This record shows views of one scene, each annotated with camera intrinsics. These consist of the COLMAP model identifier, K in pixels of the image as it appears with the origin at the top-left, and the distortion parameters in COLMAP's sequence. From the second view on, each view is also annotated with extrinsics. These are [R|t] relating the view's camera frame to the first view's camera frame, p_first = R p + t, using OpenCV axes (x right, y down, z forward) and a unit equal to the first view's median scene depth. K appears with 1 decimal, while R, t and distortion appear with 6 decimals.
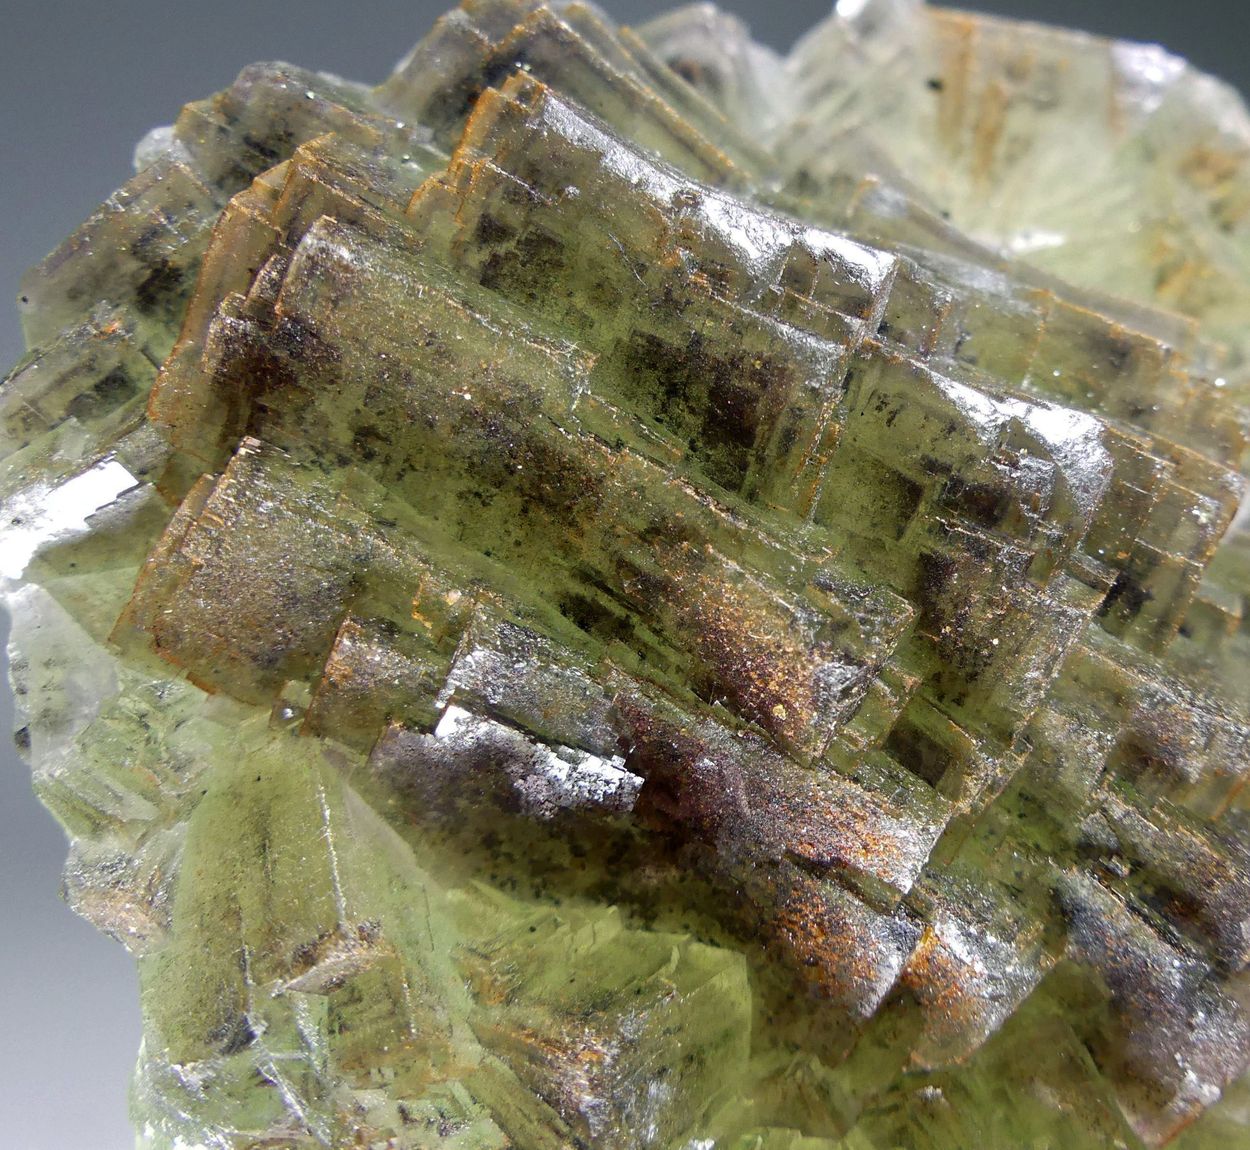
lens RADIAL K [[1468.2, 0, 789.9], [0, 1468.2, 566.4], [0, 0, 1]] dist [-0.030510, 0.000000]
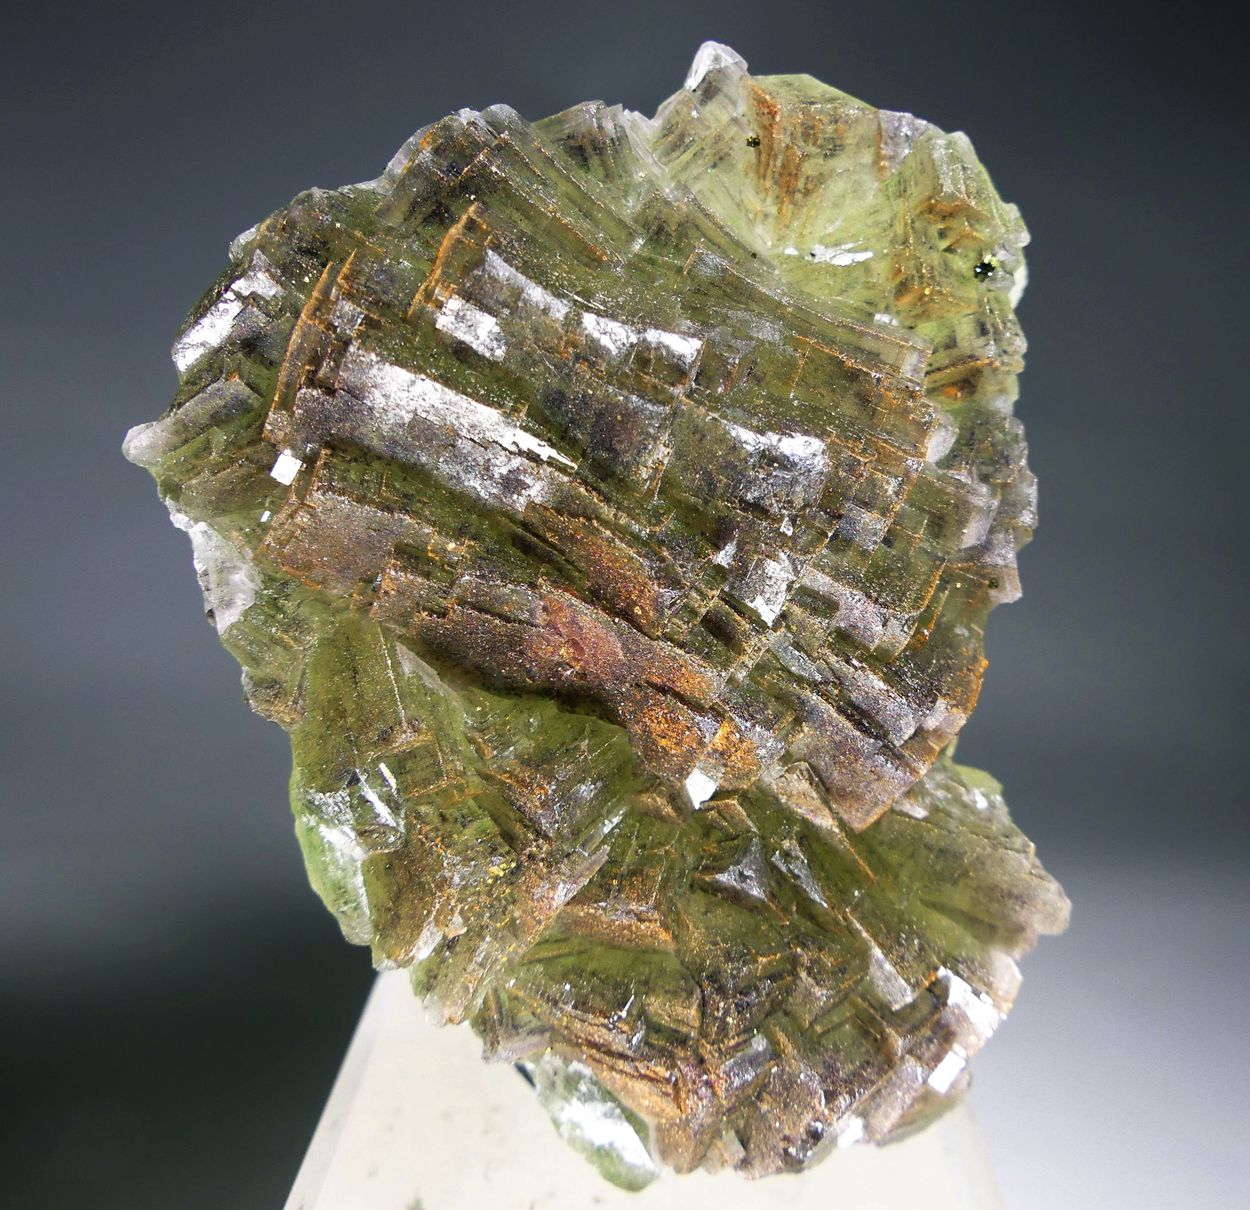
lens RADIAL K [[1407.1, 0, 687.8], [0, 1407.1, 610.6], [0, 0, 1]] dist [-0.028083, 0.000000]
pose [[0.998678, -0.001903, -0.051364, 0.138102], [0.017394, 0.952862, 0.302905, -0.406633], [0.048366, -0.303398, 0.951636, -0.602145]]
